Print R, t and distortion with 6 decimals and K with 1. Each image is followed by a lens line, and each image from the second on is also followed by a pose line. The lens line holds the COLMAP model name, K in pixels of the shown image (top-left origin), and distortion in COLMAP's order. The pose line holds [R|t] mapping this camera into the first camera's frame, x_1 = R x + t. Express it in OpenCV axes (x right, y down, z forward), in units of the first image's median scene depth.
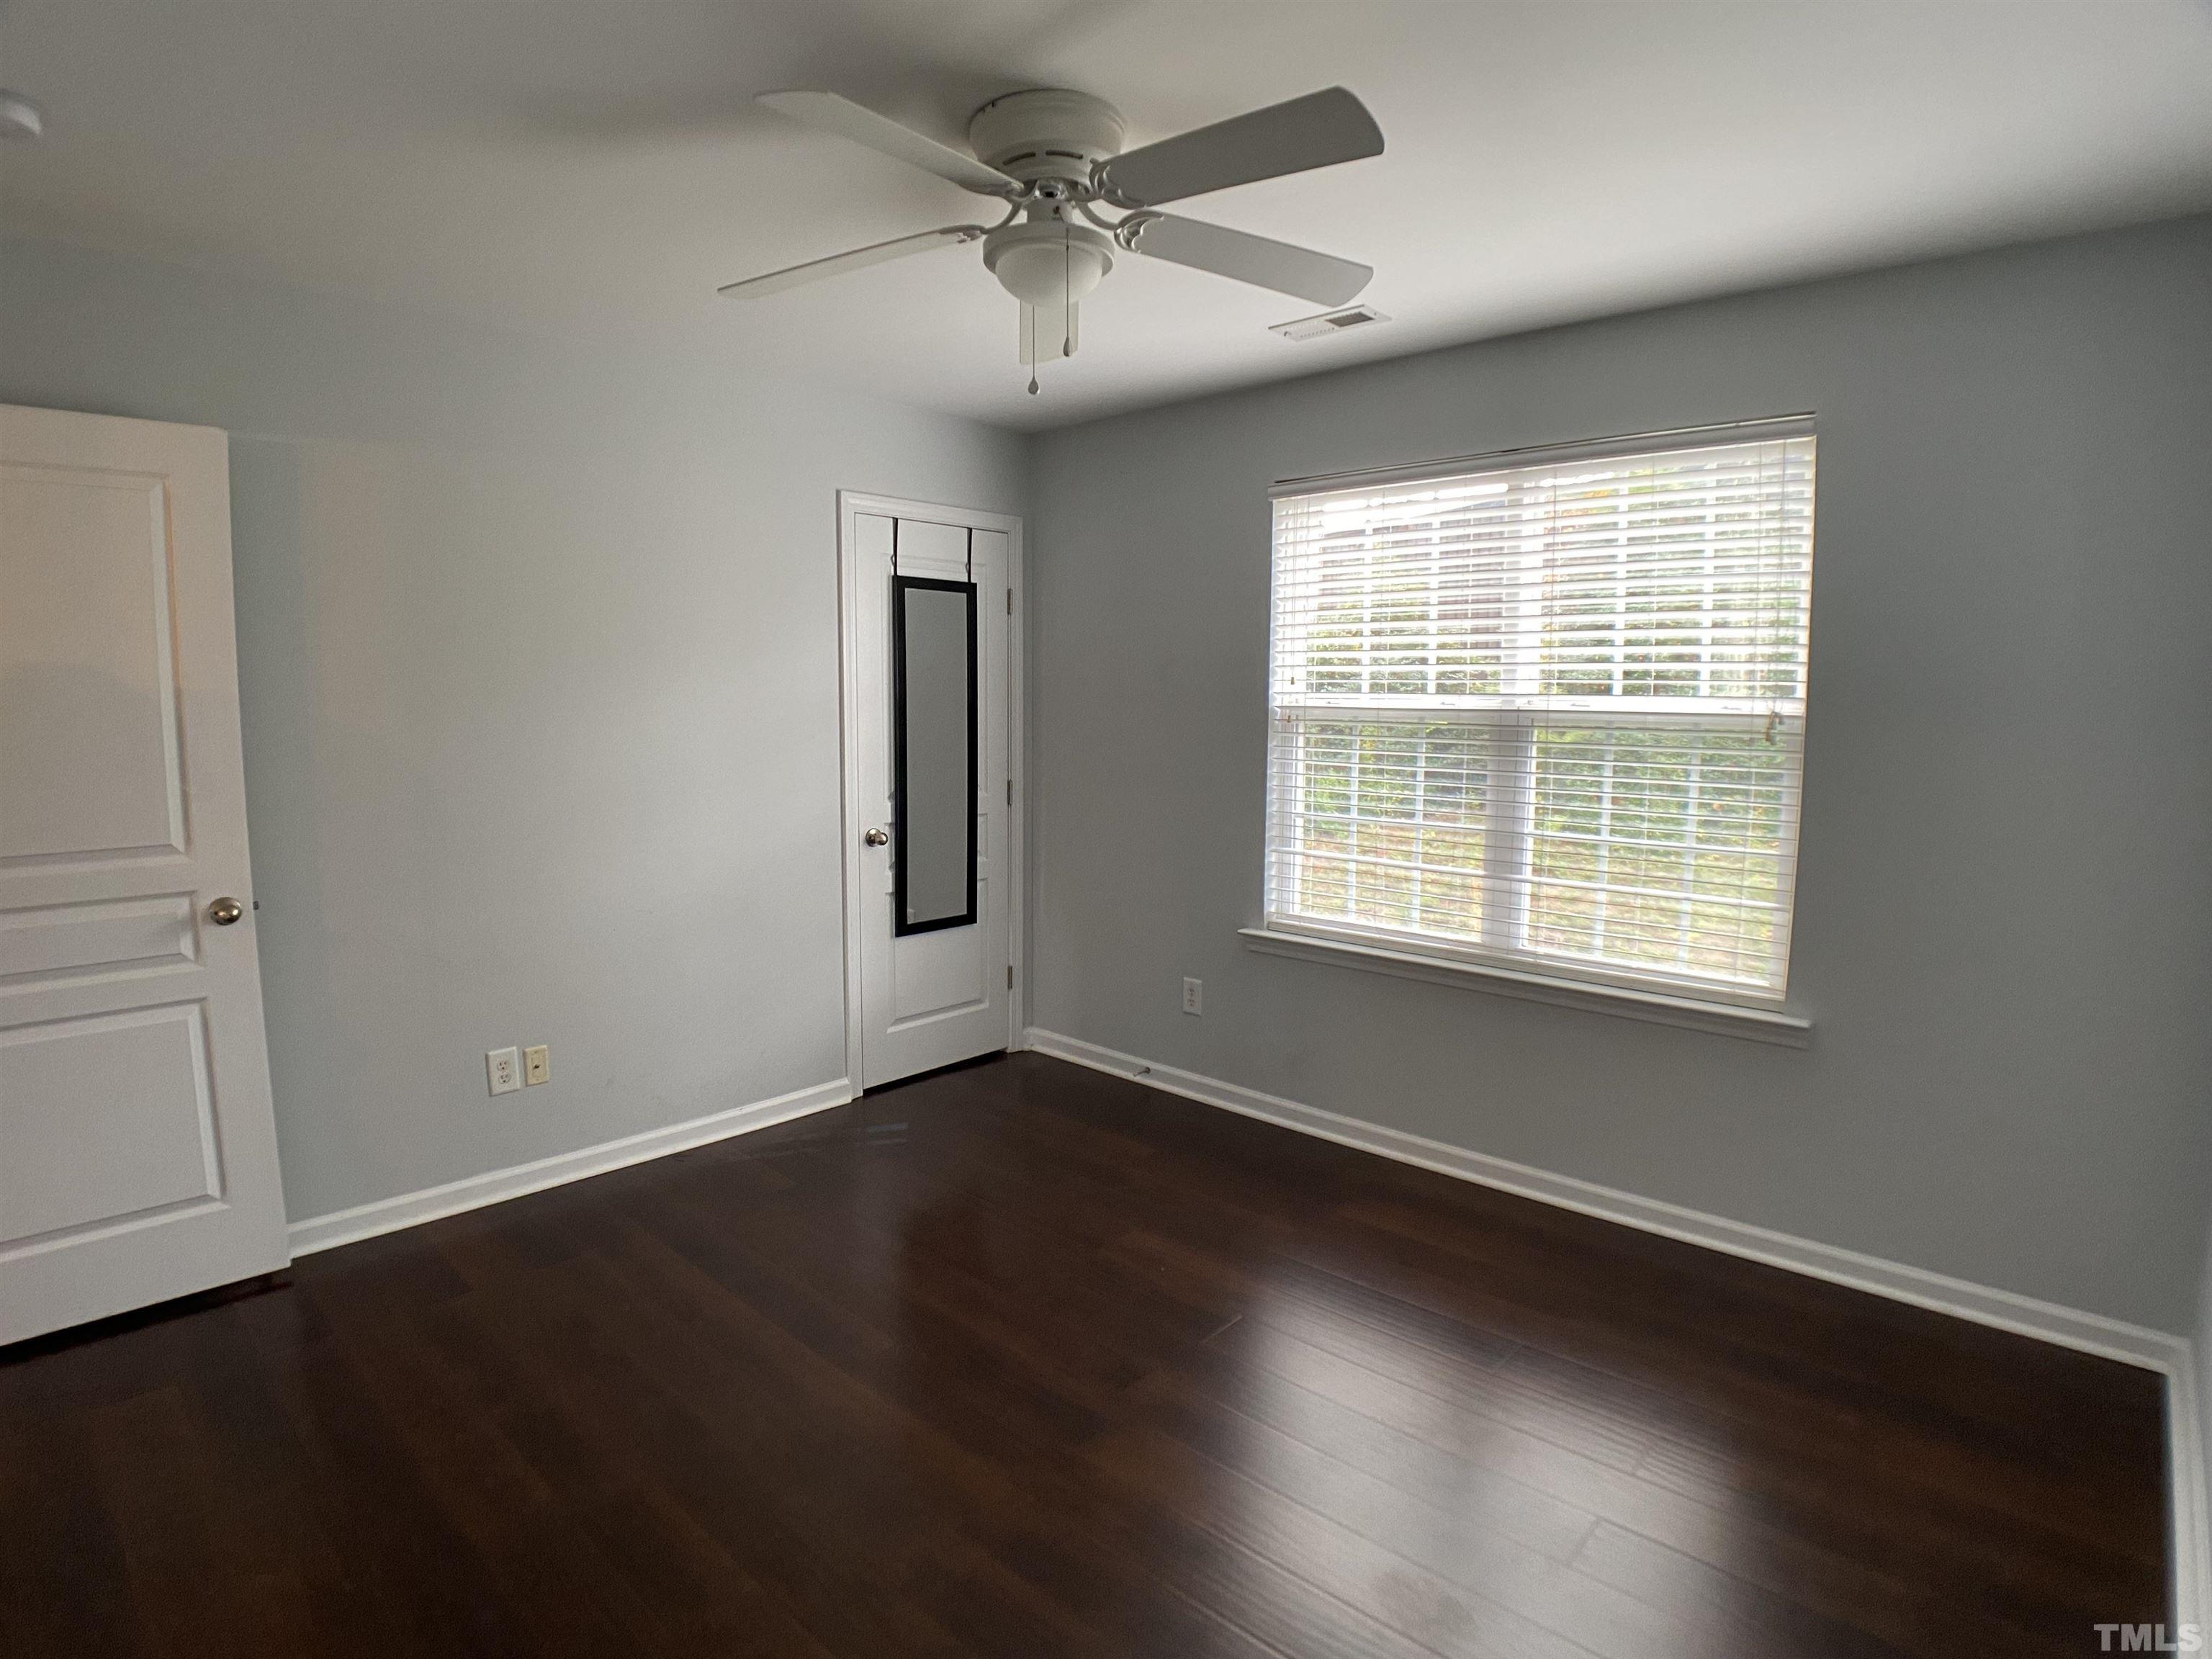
lens RADIAL K [[1229.6, 0, 1106.0], [0, 1229.6, 829.5], [0, 0, 1]] dist [0.000902, 0.000677]
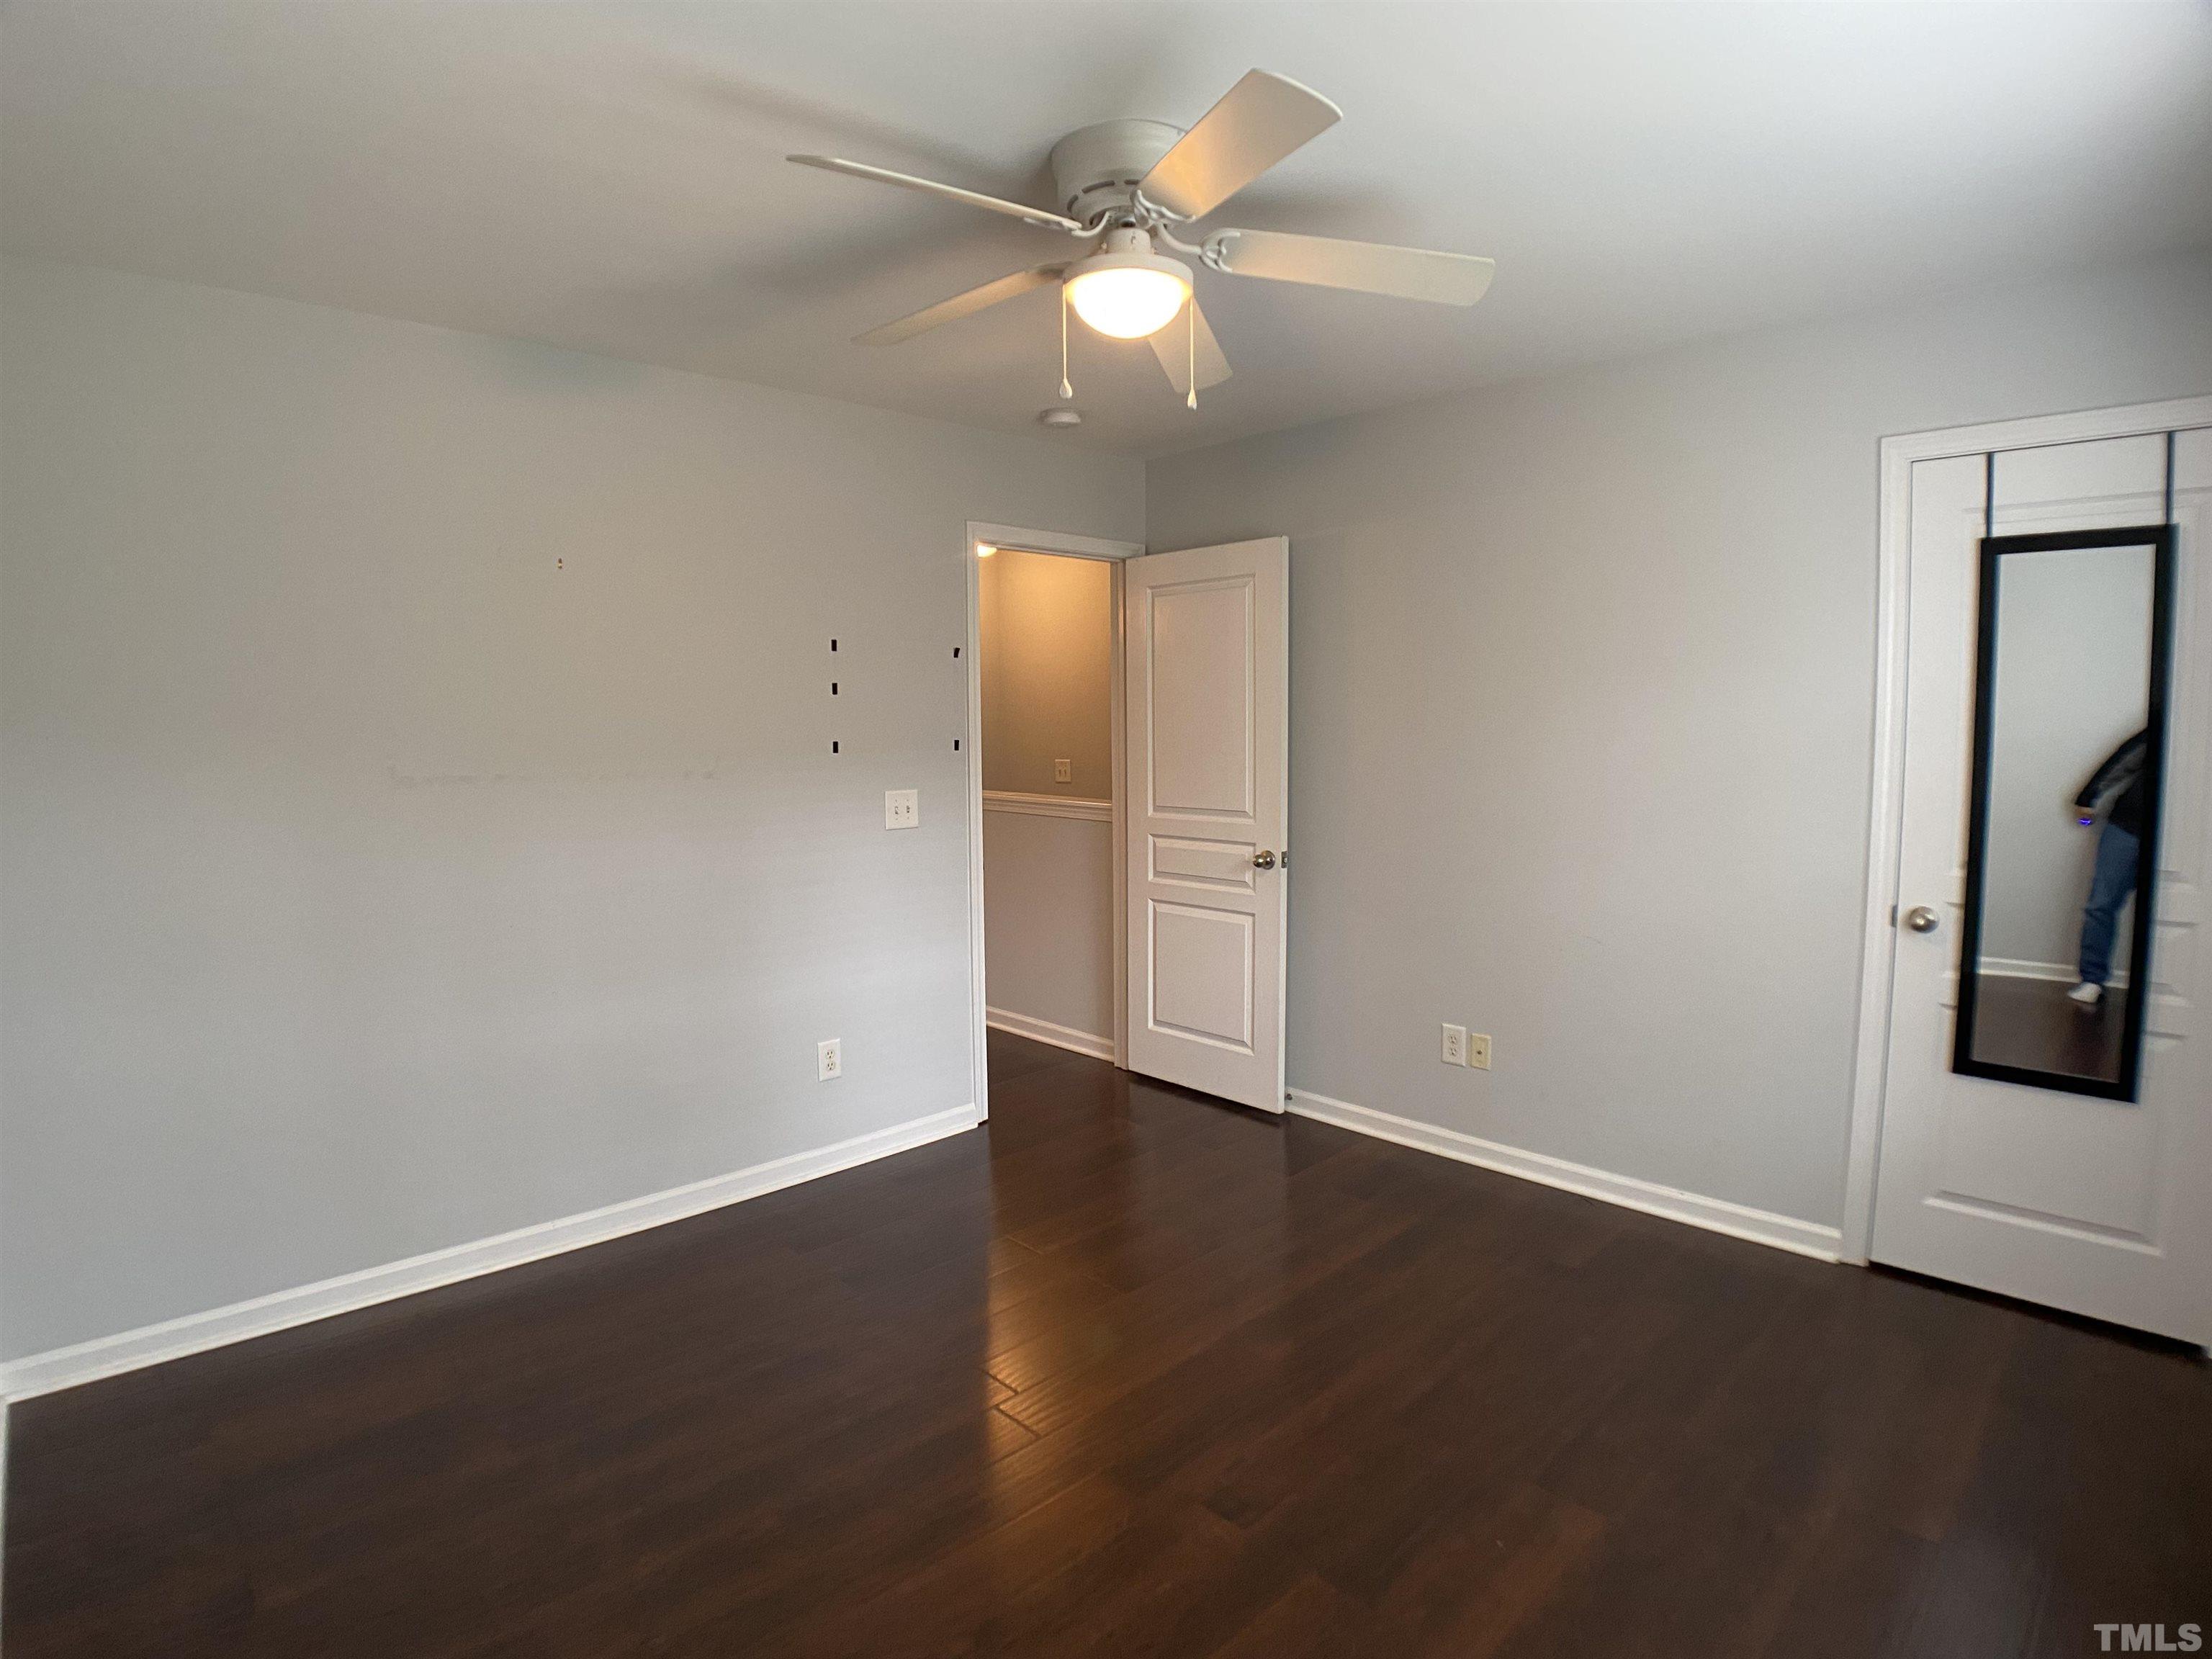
lens RADIAL K [[1252.1, 0, 1106.0], [0, 1252.1, 829.5], [0, 0, 1]] dist [-0.047136, 0.000978]
pose [[-0.048583, 0.093963, -0.994390, 0.526843], [-0.102766, 0.989812, 0.098551, -0.065440], [0.993518, 0.106977, -0.038432, 0.568234]]
